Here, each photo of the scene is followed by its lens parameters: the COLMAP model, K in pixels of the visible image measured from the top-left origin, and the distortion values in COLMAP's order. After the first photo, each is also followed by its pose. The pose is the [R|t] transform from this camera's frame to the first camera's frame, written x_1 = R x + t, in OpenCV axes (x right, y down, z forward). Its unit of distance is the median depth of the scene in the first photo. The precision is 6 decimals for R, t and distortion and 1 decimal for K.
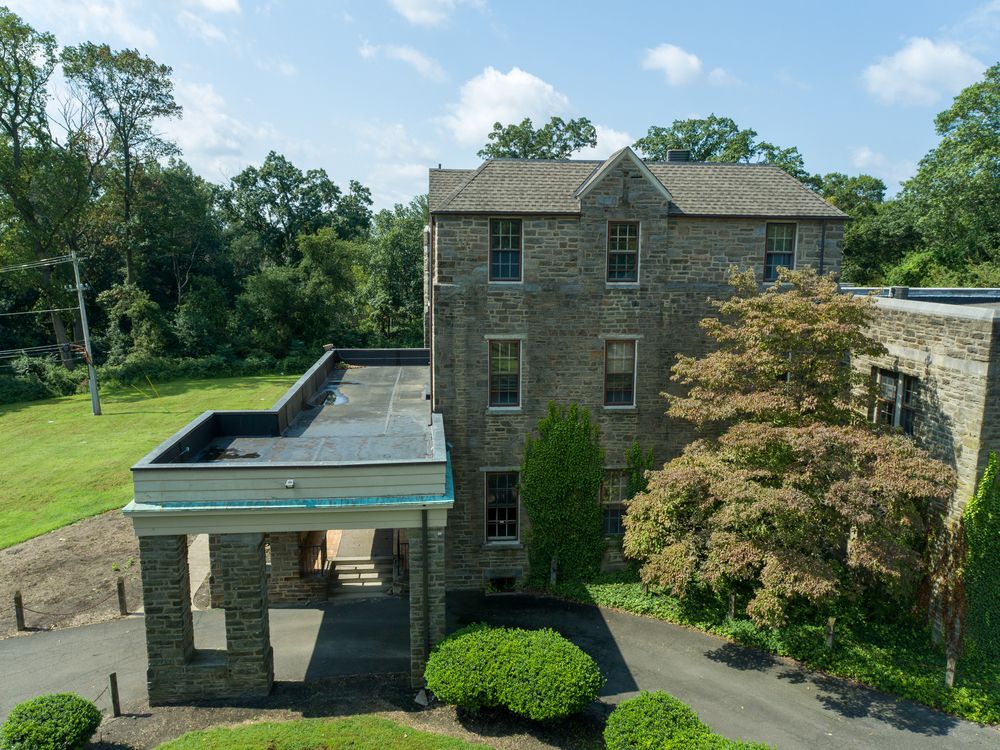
lens RADIAL K [[761.1, 0, 500.0], [0, 761.1, 375.0], [0, 0, 1]] dist [-0.008678, 0.007829]
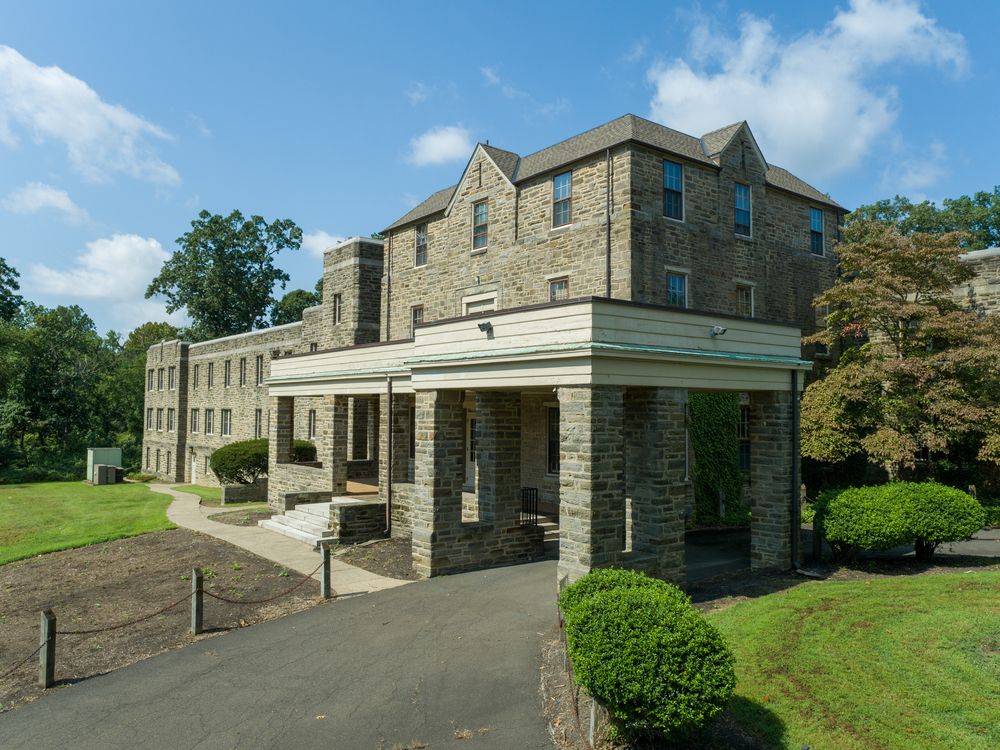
lens RADIAL K [[761.1, 0, 500.0], [0, 761.1, 375.0], [0, 0, 1]] dist [-0.008678, 0.007829]
pose [[0.842833, 0.024386, 0.537623, -0.754771], [0.086589, 0.979813, -0.180189, 0.257774], [-0.531164, 0.198422, 0.823707, 0.302421]]
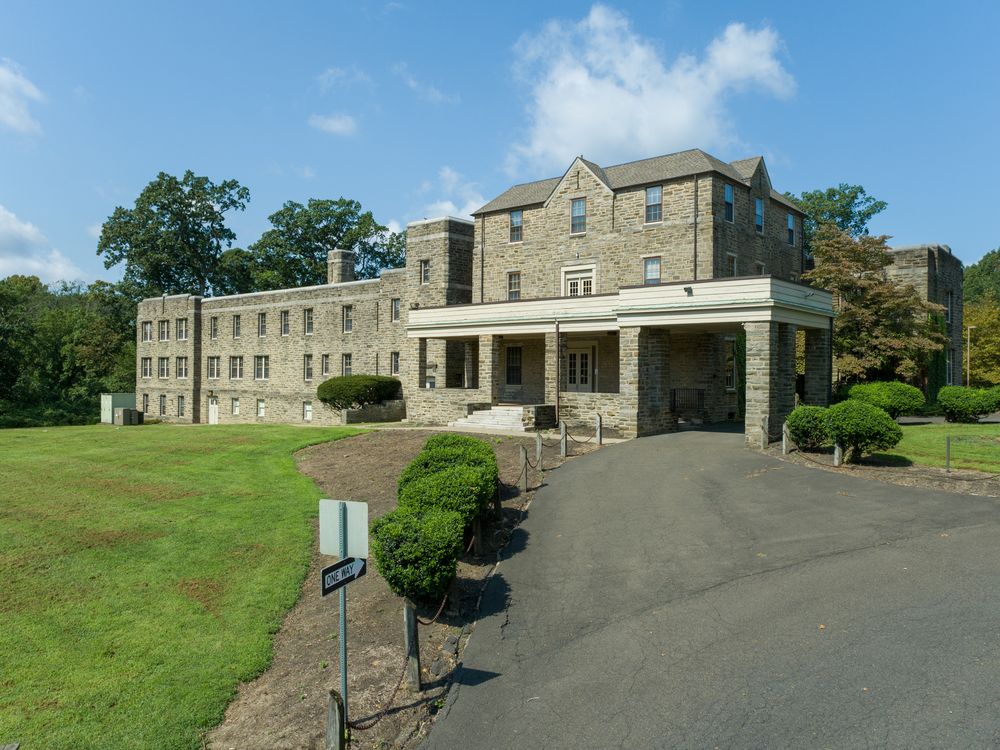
lens RADIAL K [[761.1, 0, 500.0], [0, 761.1, 375.0], [0, 0, 1]] dist [-0.008678, 0.007829]
pose [[0.714828, -0.003197, 0.699293, -1.481292], [0.113596, 0.987239, -0.111606, 0.327580], [-0.690013, 0.159216, 0.706069, 0.240577]]
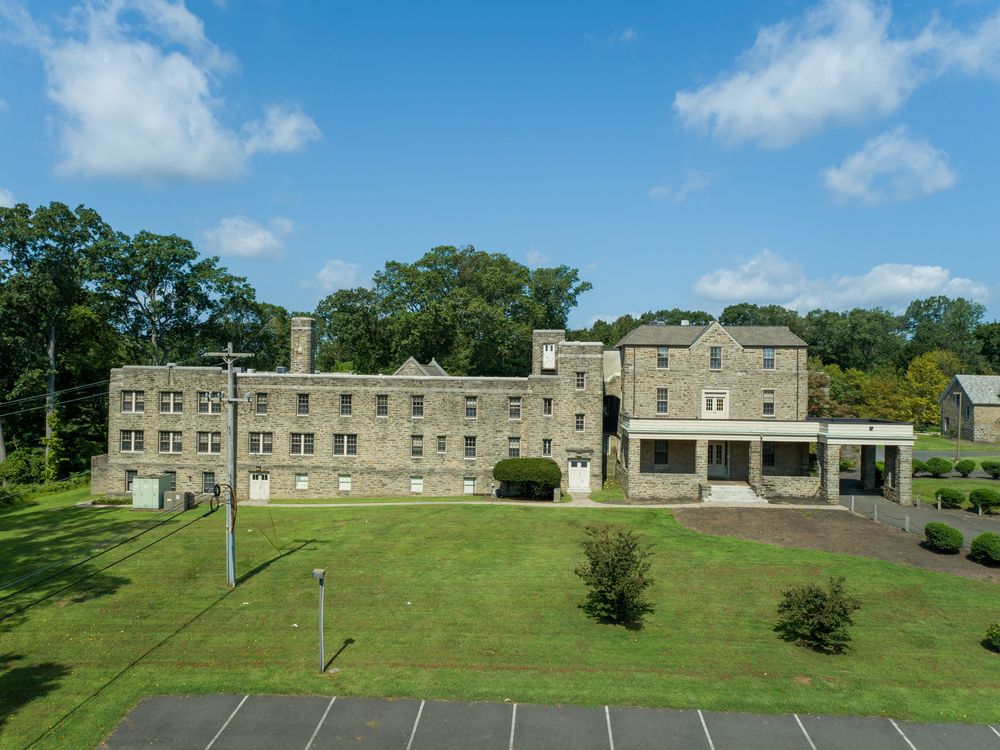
lens RADIAL K [[761.1, 0, 500.0], [0, 761.1, 375.0], [0, 0, 1]] dist [-0.008678, 0.007829]
pose [[0.147107, -0.004653, 0.989110, -2.997249], [0.149425, 0.988617, -0.017573, -0.221970], [-0.977769, 0.150383, 0.146128, 1.680249]]
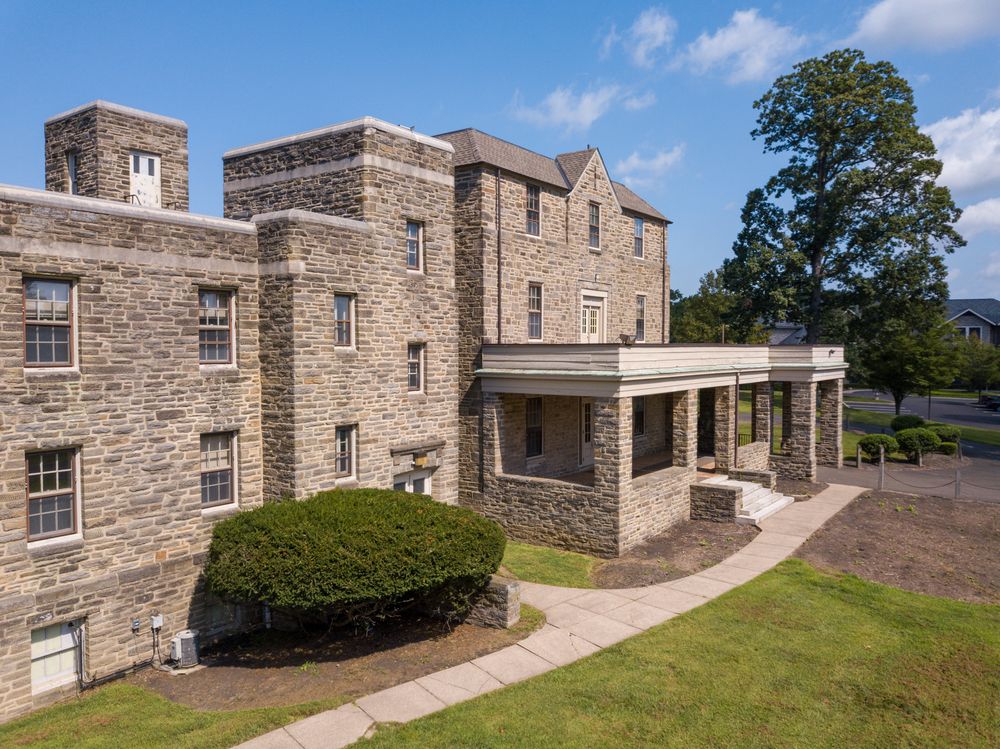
lens RADIAL K [[782.0, 0, 500.0], [0, 782.0, 374.5], [0, 0, 1]] dist [0.029993, -0.006914]
pose [[-0.757565, -0.025973, 0.652242, -0.905577], [0.103495, 0.981790, 0.159304, -0.192722], [-0.644502, 0.188187, -0.741082, 2.500081]]
